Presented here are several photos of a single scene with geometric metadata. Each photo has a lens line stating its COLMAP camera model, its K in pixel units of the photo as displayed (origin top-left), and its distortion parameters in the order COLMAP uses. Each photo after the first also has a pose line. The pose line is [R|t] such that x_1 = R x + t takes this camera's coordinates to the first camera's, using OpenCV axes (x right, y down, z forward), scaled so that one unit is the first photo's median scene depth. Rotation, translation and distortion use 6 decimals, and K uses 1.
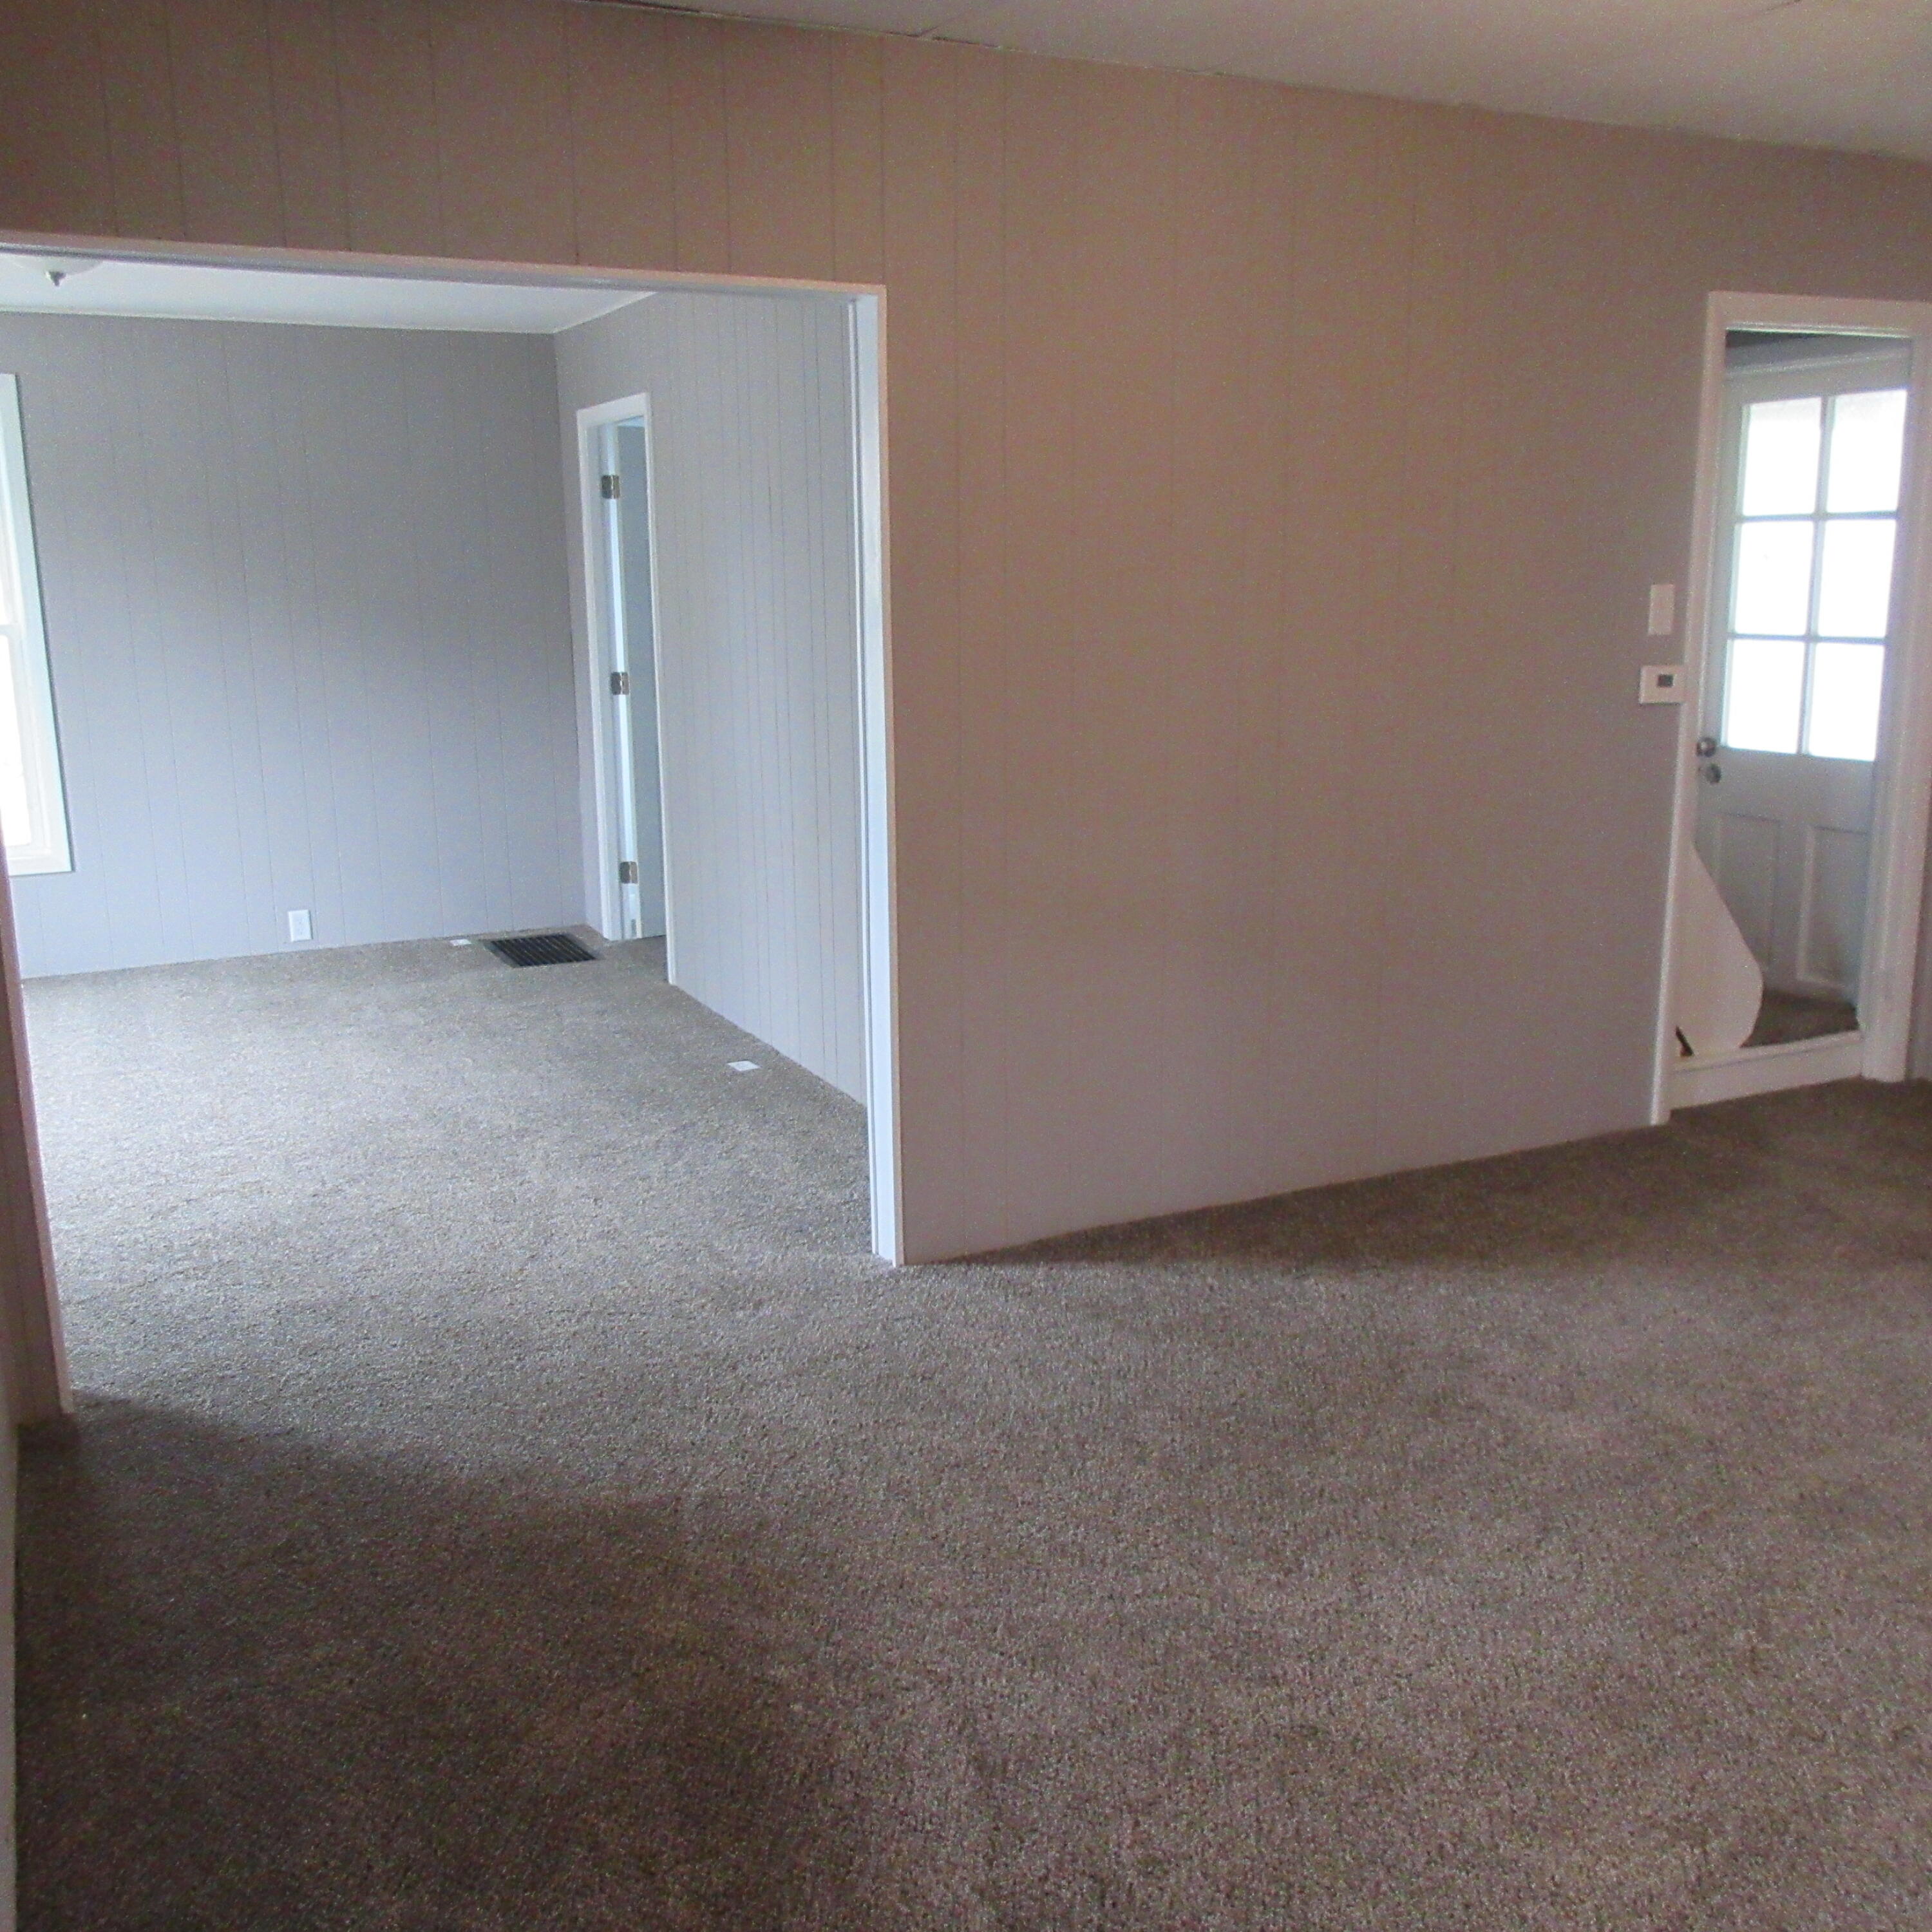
lens RADIAL K [[1923.8, 0, 966.1], [0, 1923.8, 978.4], [0, 0, 1]] dist [0.005906, 0.000000]
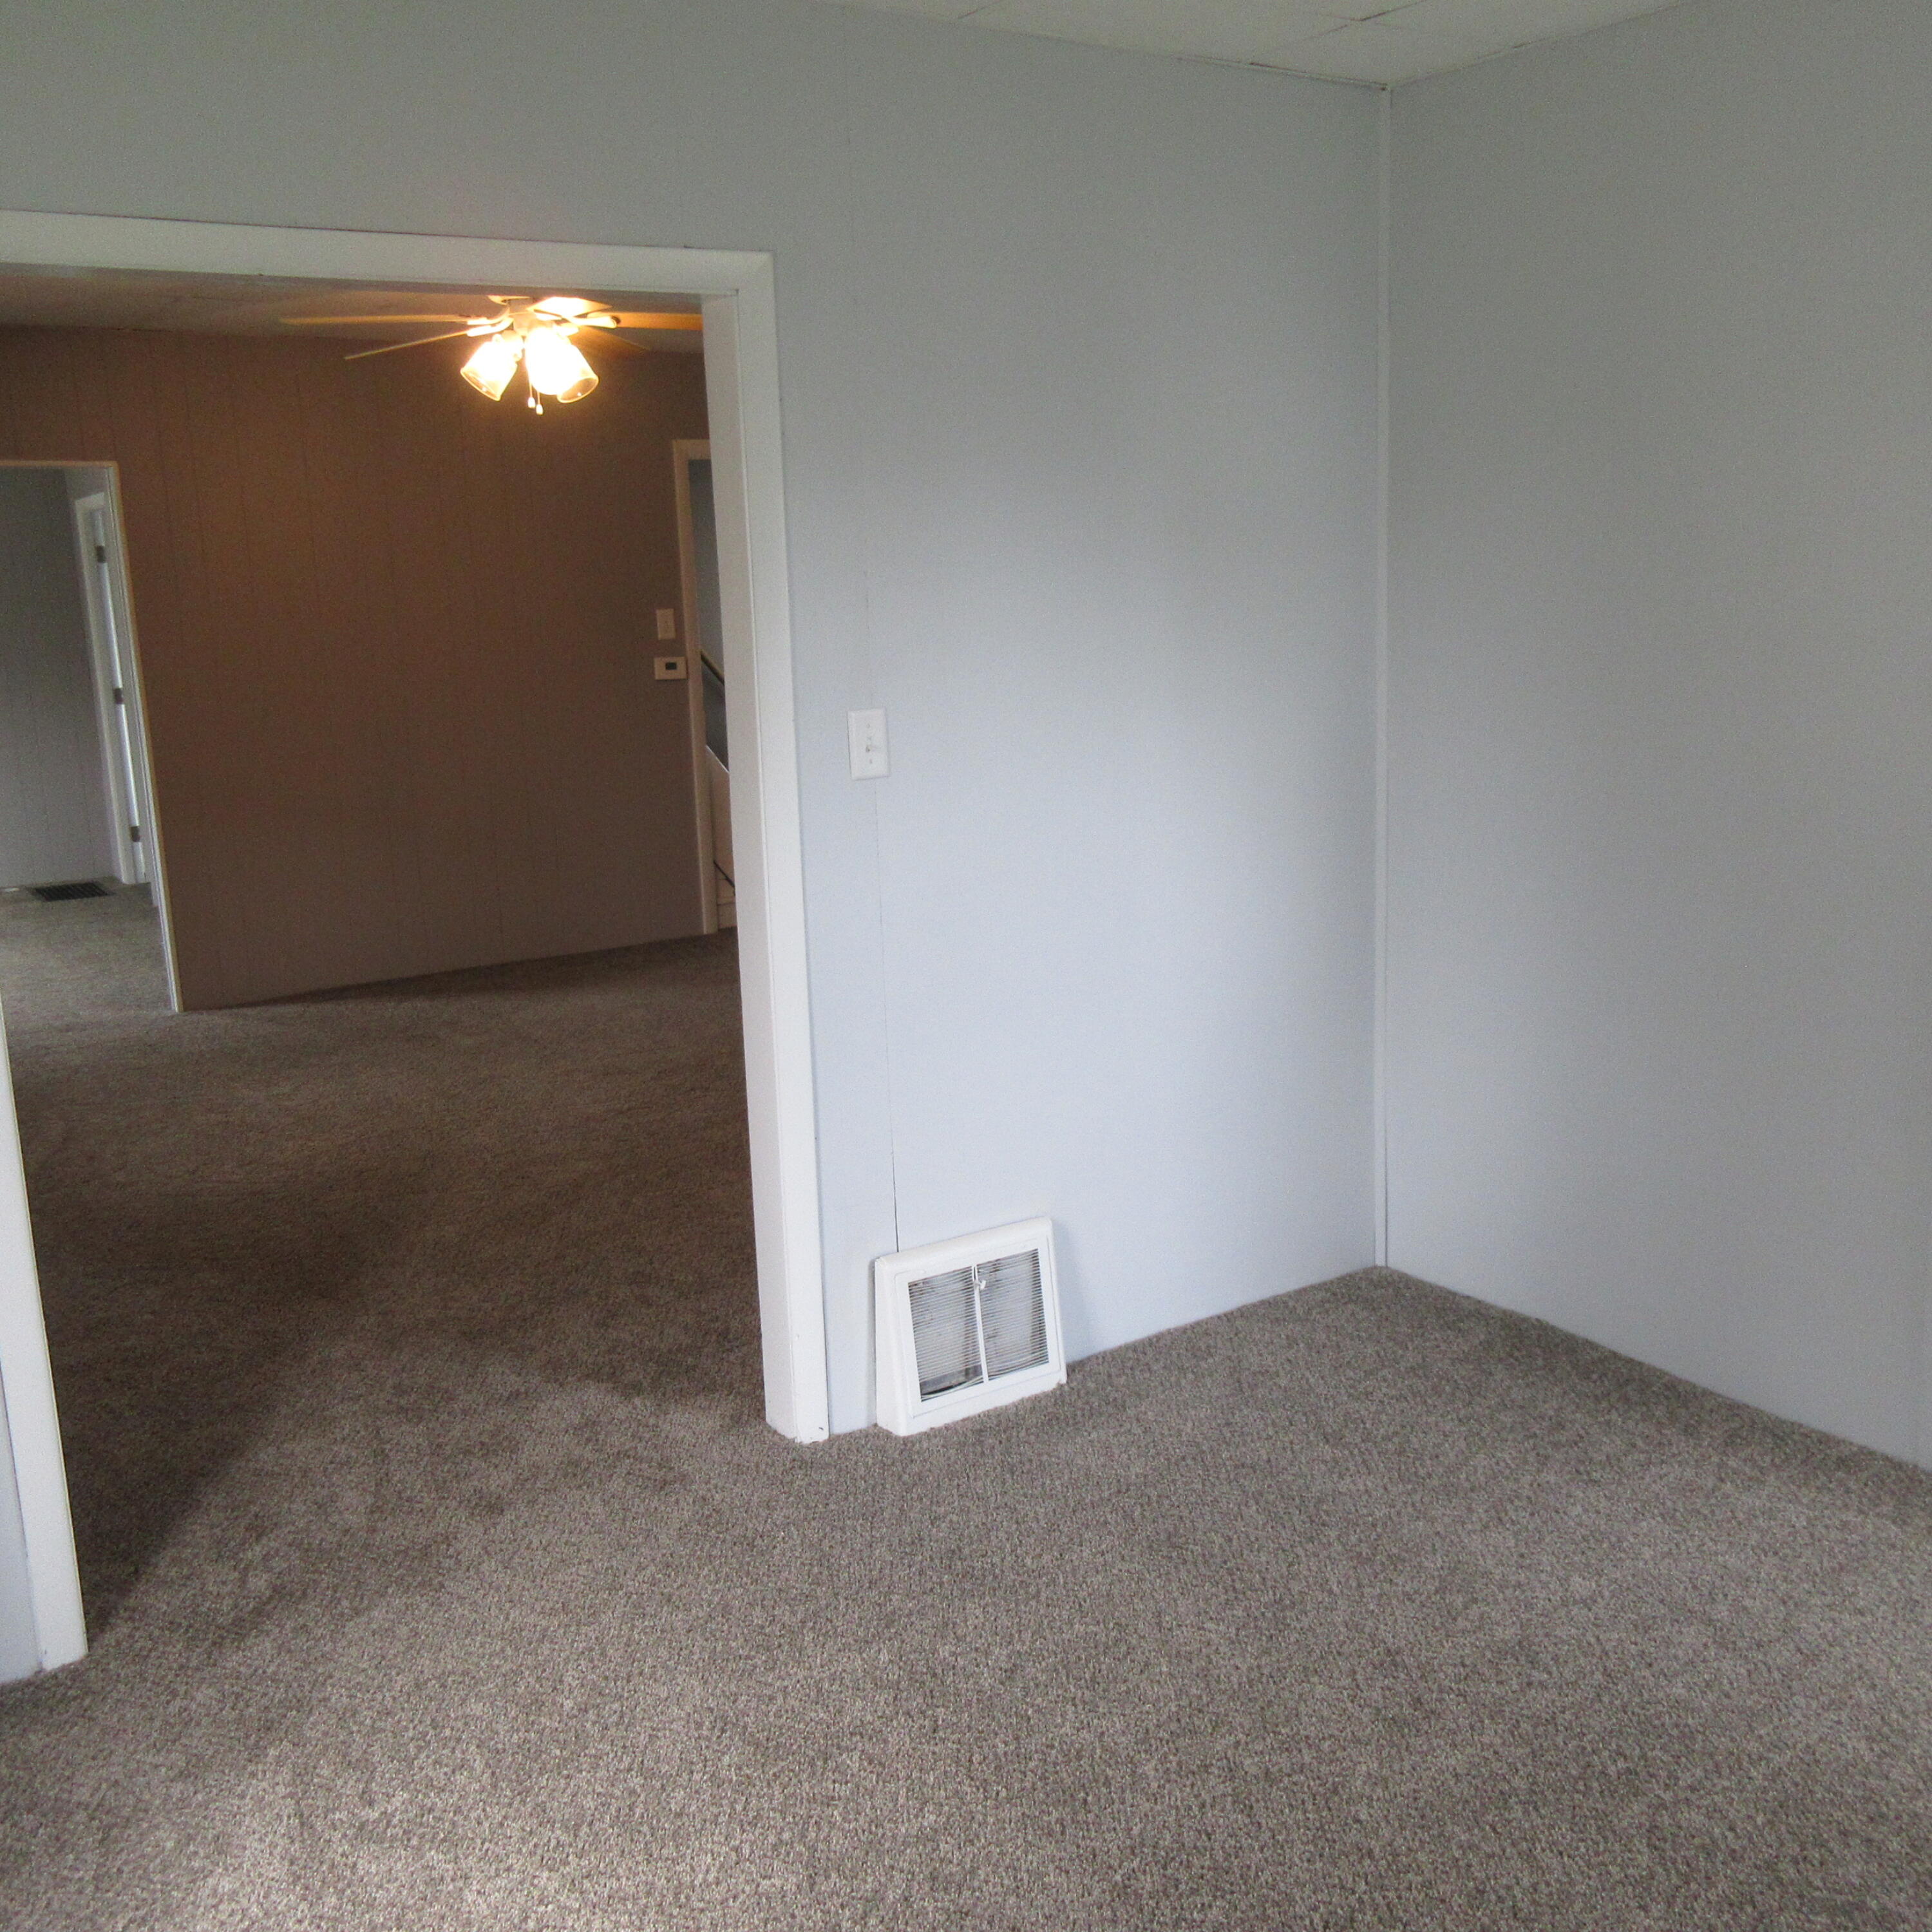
lens RADIAL K [[1923.8, 0, 962.6], [0, 1923.8, 961.3], [0, 0, 1]] dist [0.005906, 0.000000]
pose [[0.992022, -0.049323, 0.116017, 0.258167], [0.051292, 0.998585, -0.014044, 0.090247], [-0.115160, 0.019882, 0.993148, -0.449118]]
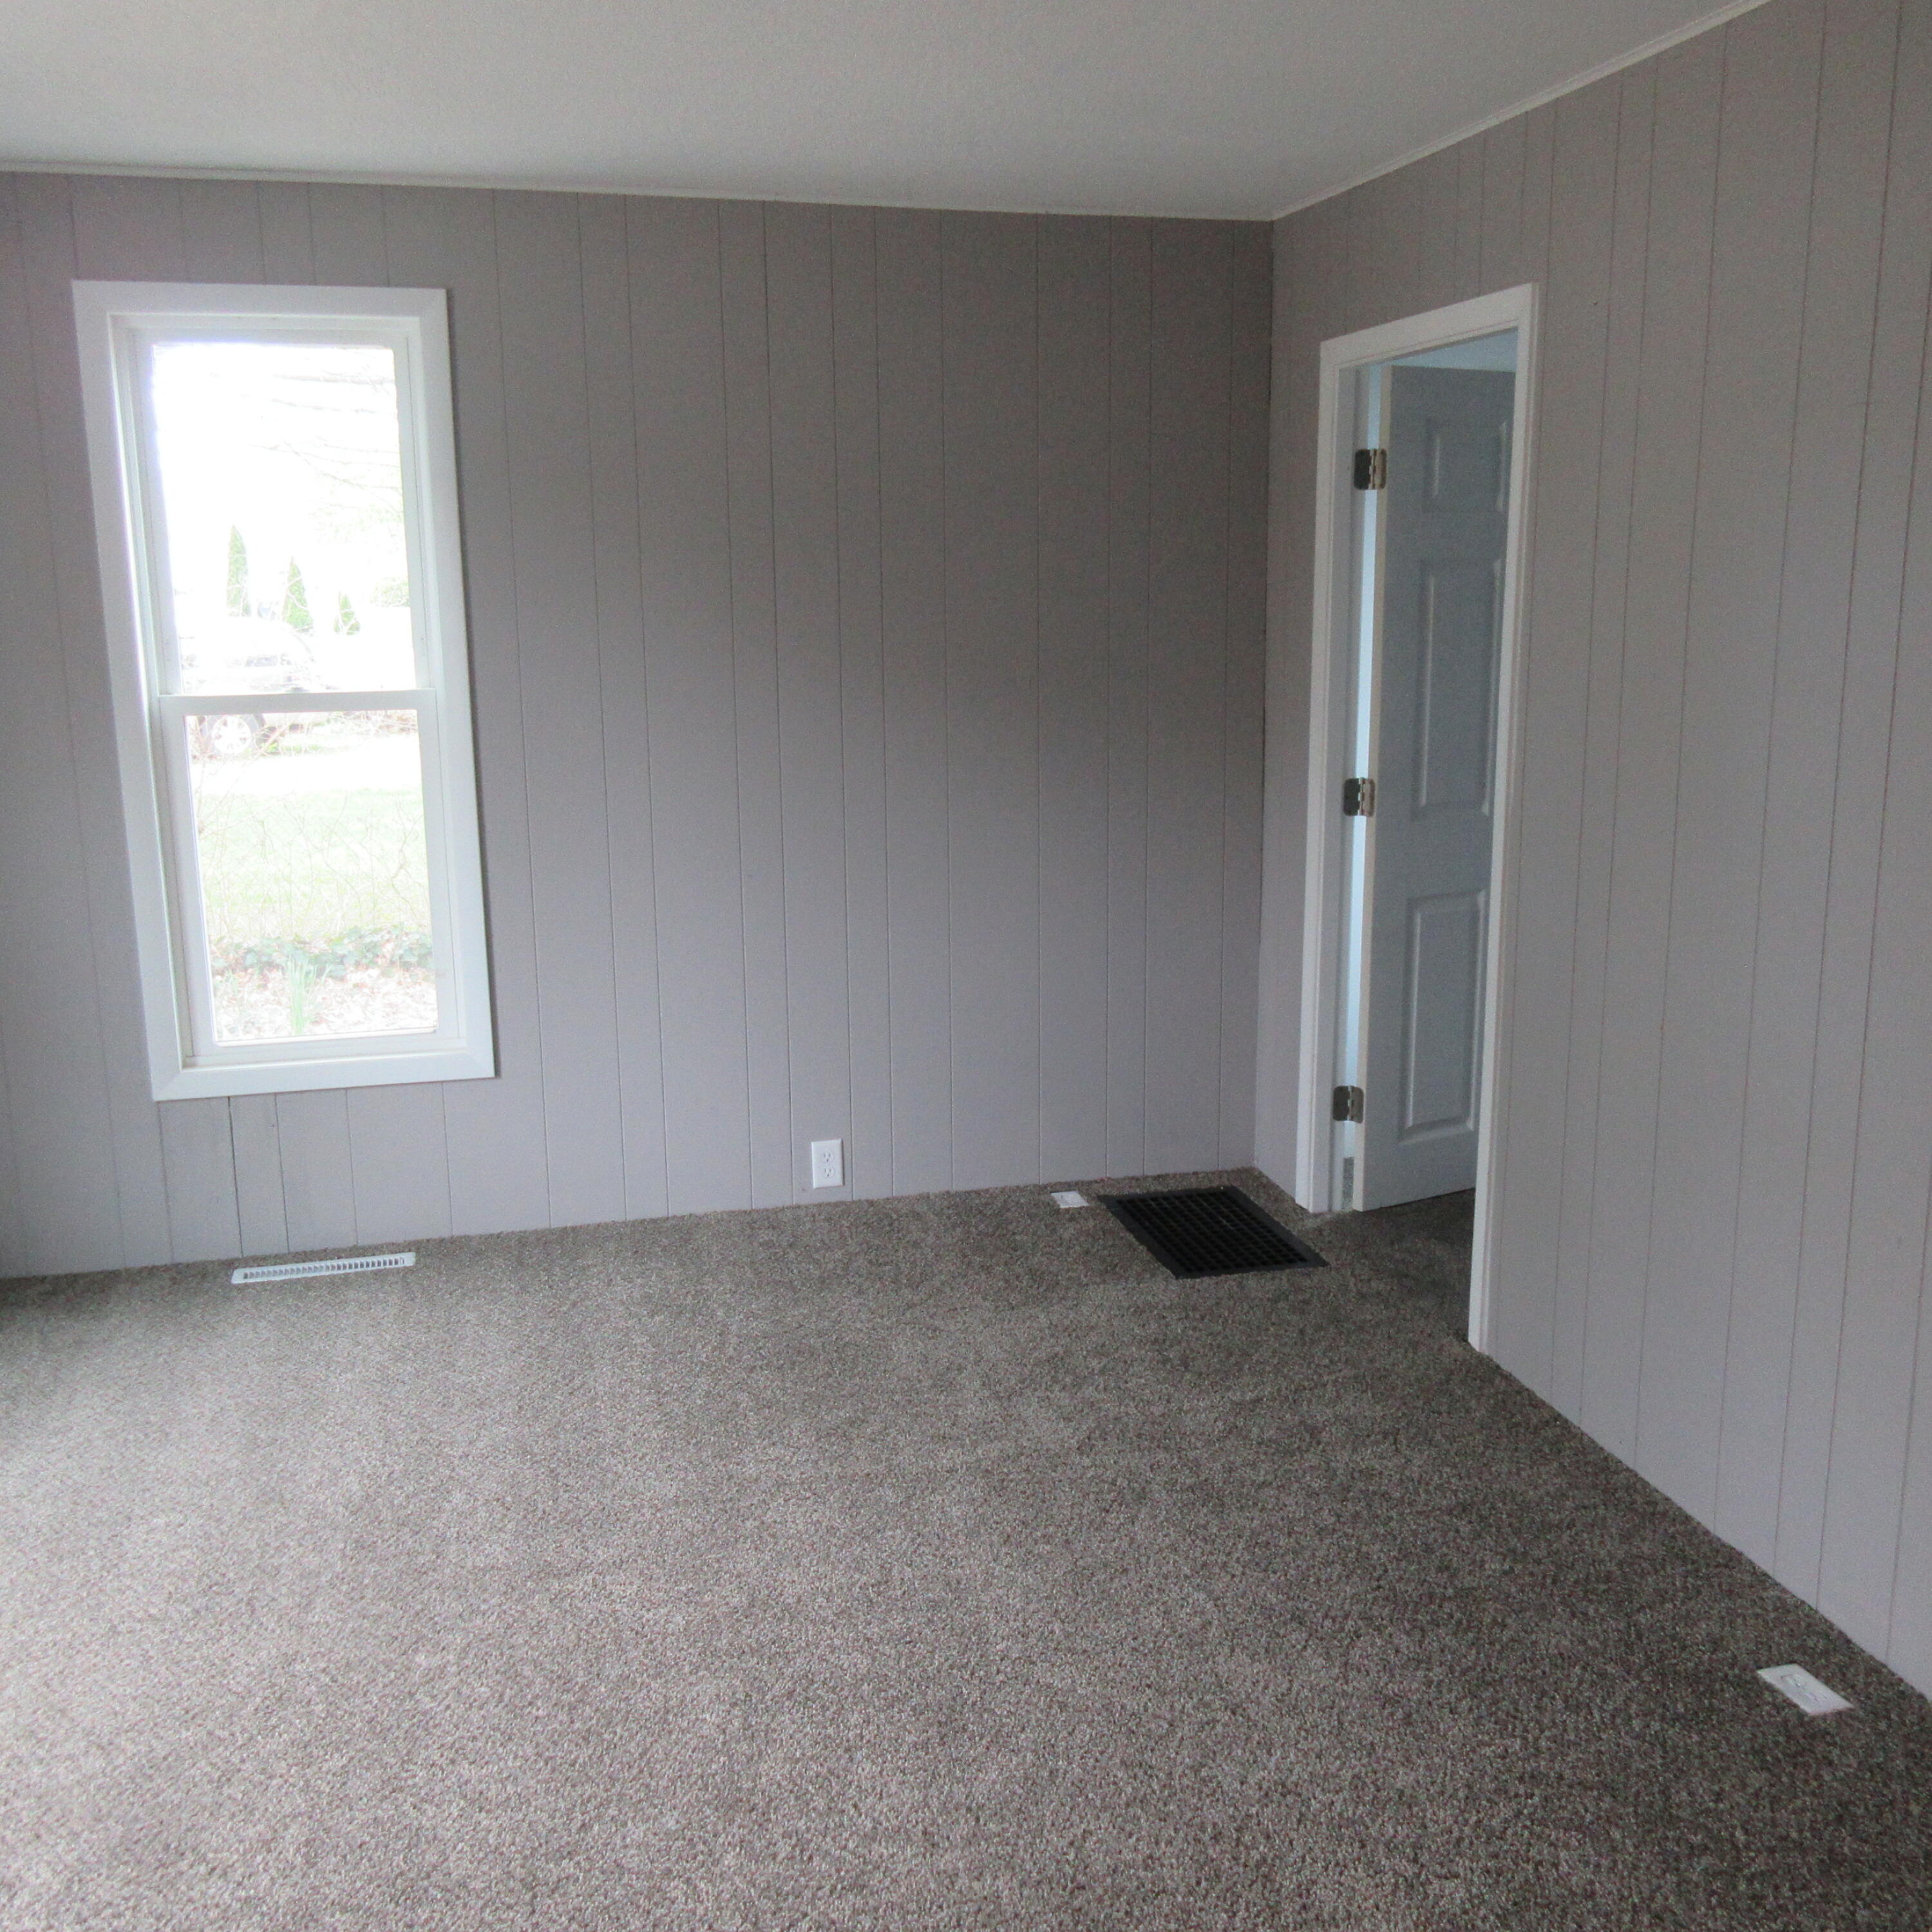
lens RADIAL K [[1923.8, 0, 965.1], [0, 1923.8, 962.5], [0, 0, 1]] dist [0.005906, 0.000000]
pose [[0.978151, 0.042808, -0.203439, -0.183584], [-0.045810, 0.998899, -0.010067, -0.093743], [0.202784, 0.019166, 0.979036, 0.405309]]
